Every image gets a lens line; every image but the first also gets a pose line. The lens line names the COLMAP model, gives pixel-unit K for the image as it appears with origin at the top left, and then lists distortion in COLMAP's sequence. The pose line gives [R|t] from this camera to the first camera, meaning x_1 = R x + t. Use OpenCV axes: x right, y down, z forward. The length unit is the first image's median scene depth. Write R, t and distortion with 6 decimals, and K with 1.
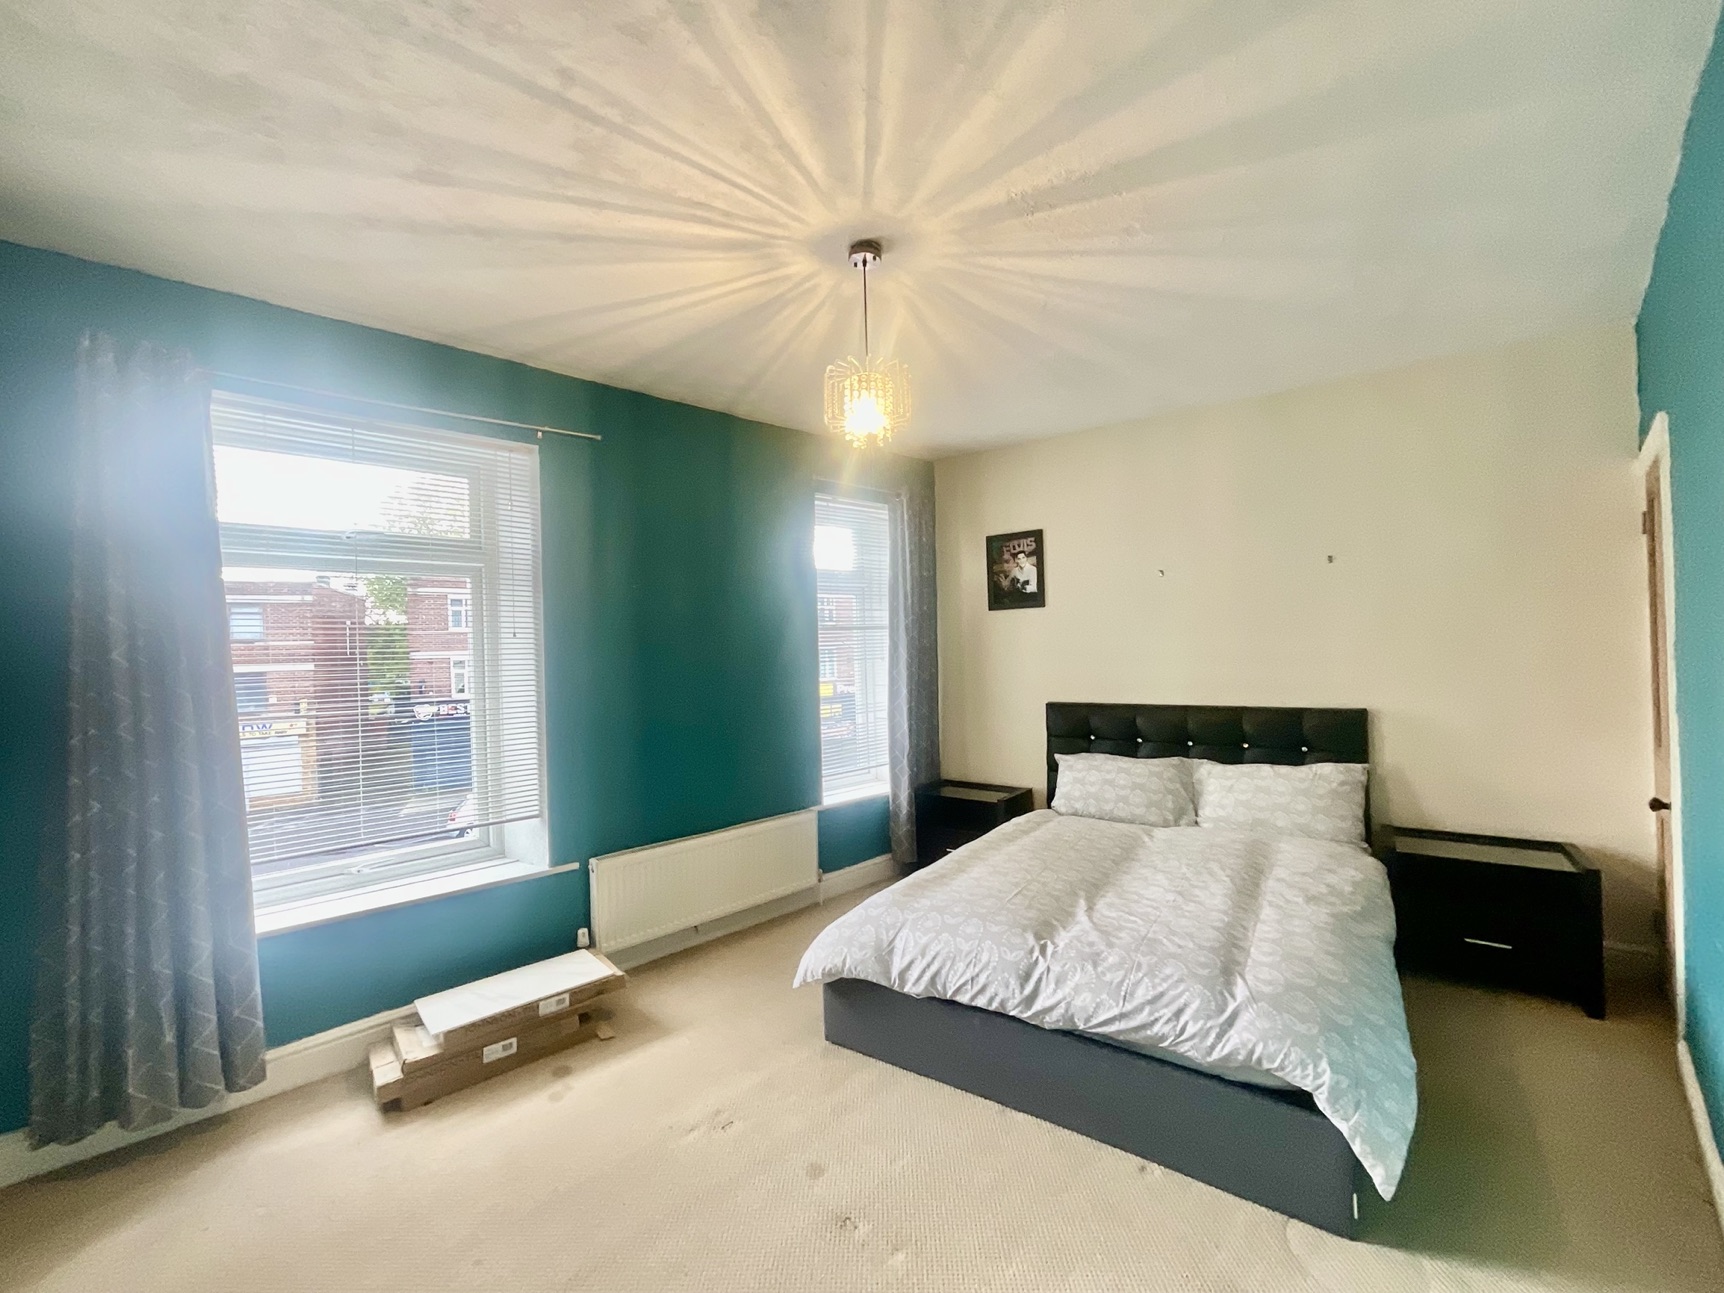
lens RADIAL K [[697.5, 0, 862.9], [0, 697.5, 648.0], [0, 0, 1]] dist [-0.002146, 0.001037]
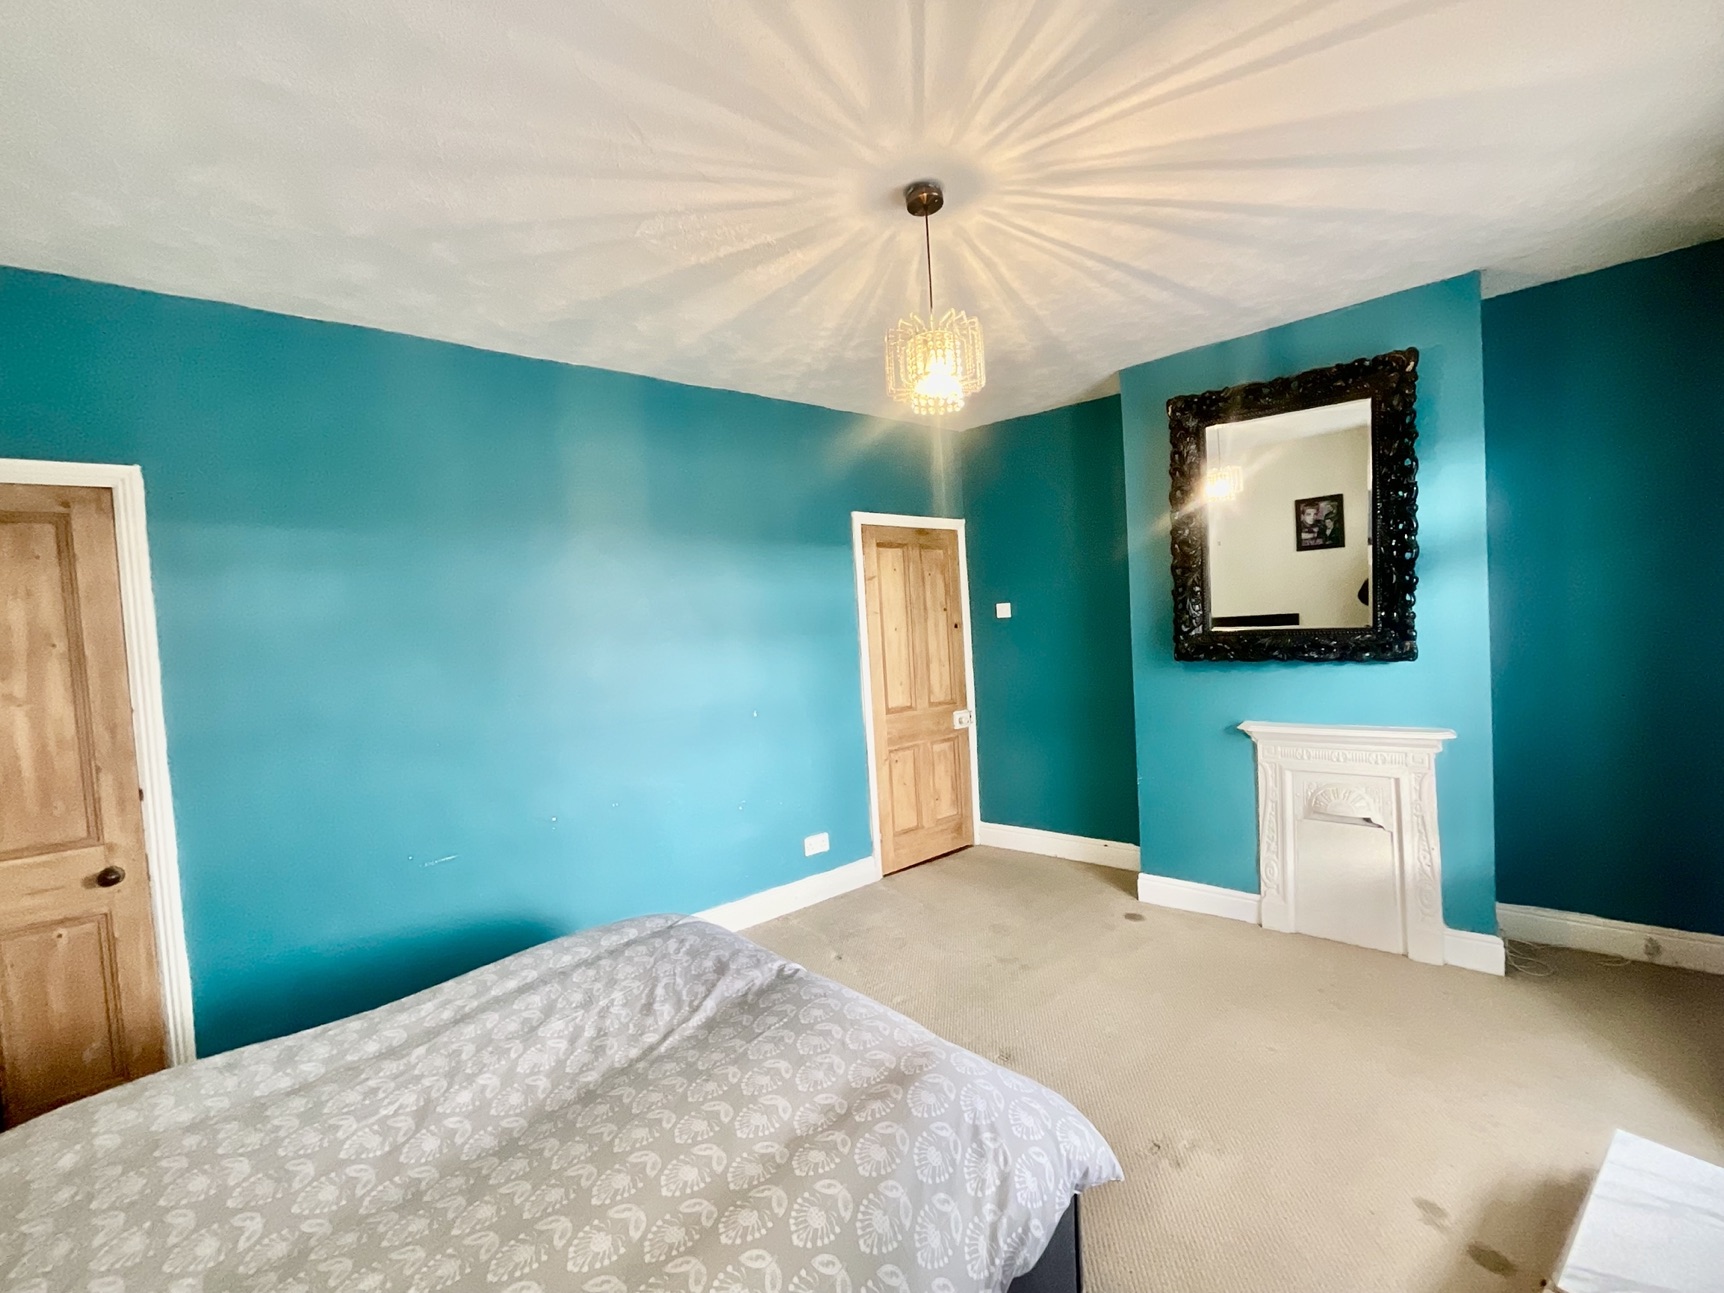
lens RADIAL K [[697.5, 0, 862.9], [0, 697.5, 648.0], [0, 0, 1]] dist [-0.002146, 0.001037]
pose [[-0.988657, 0.079322, 0.127535, 0.012093], [0.083614, 0.996086, 0.028650, -0.019620], [-0.124764, 0.038989, -0.991420, 1.737626]]
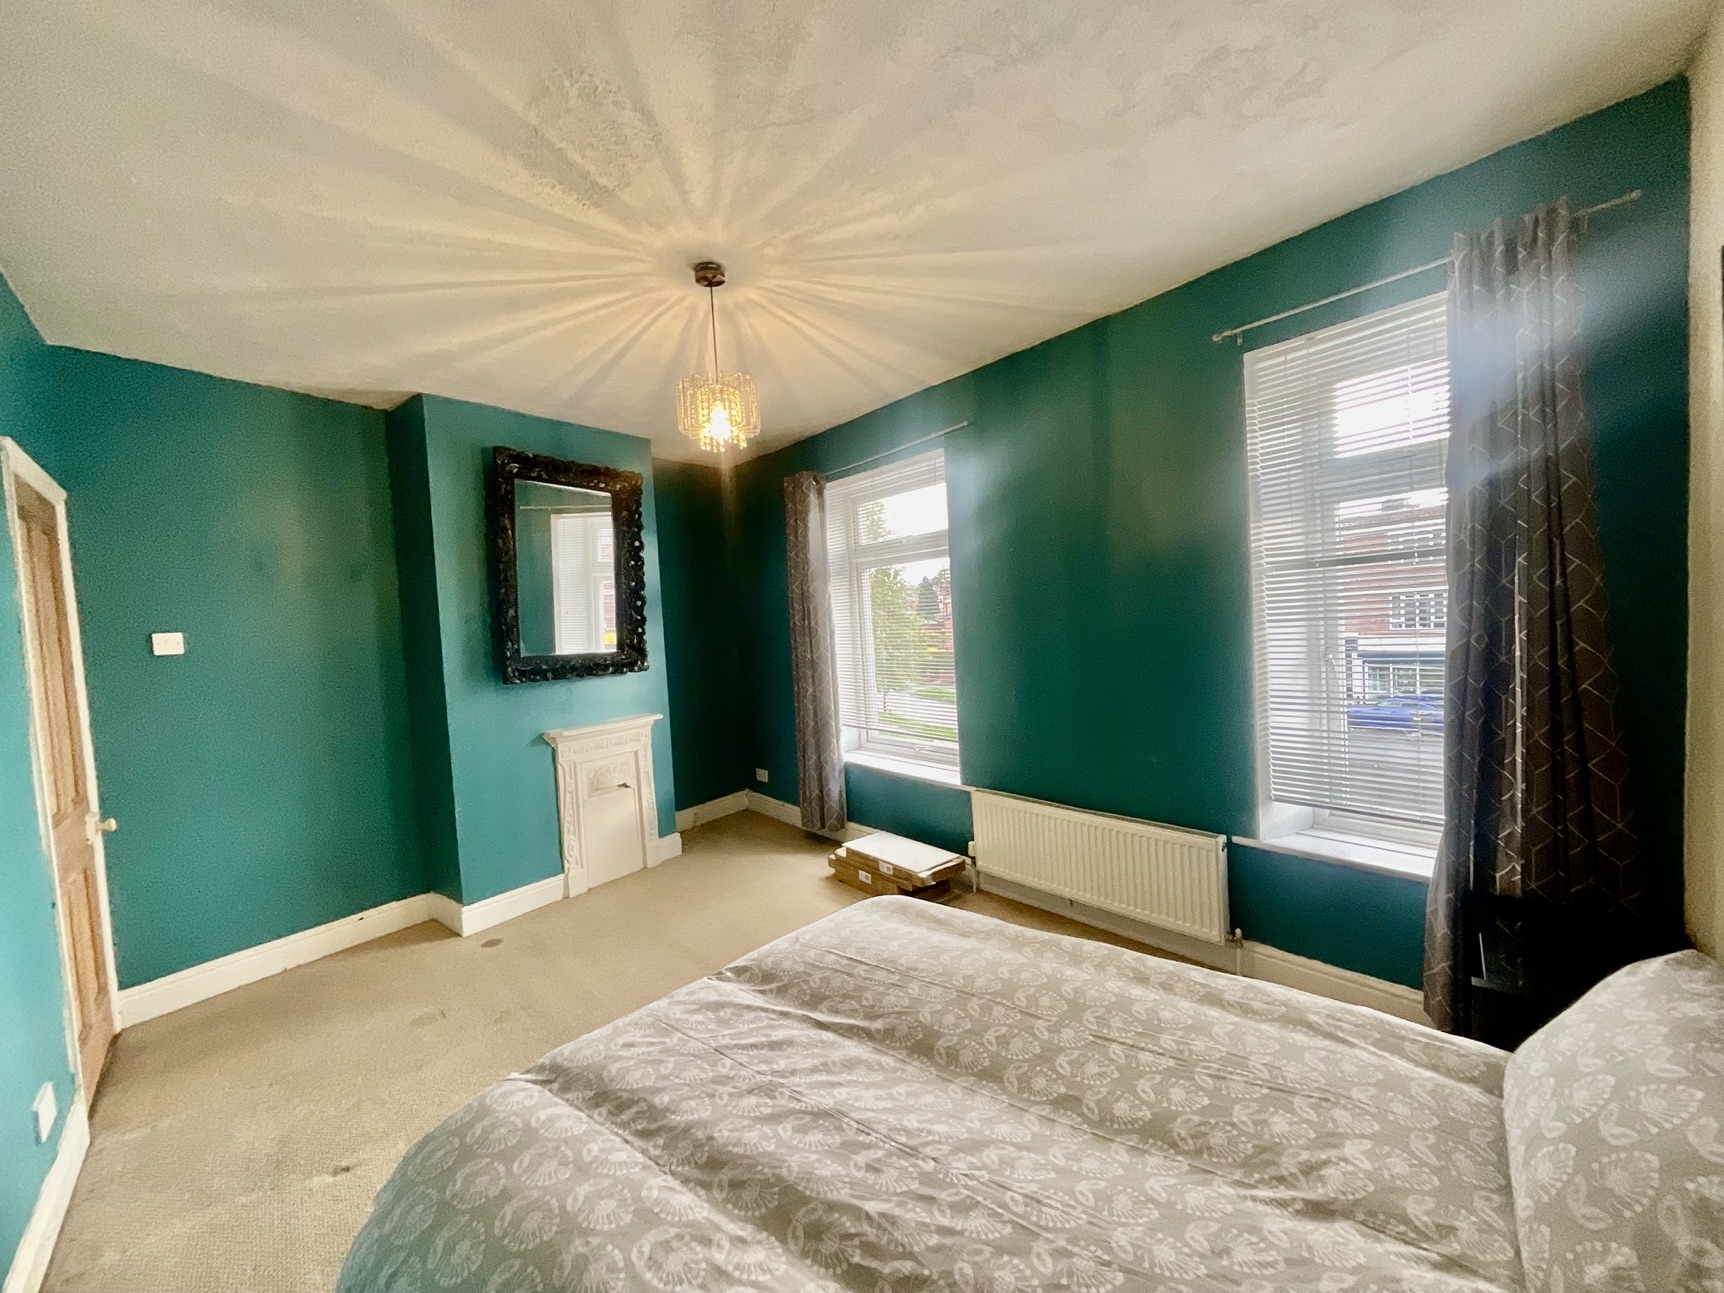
lens RADIAL K [[697.5, 0, 862.9], [0, 697.5, 648.0], [0, 0, 1]] dist [-0.002146, 0.001037]
pose [[-0.057567, 0.071117, -0.995805, 1.016204], [0.060258, 0.995888, 0.067640, -0.035677], [0.996521, -0.056111, -0.061615, 1.153086]]
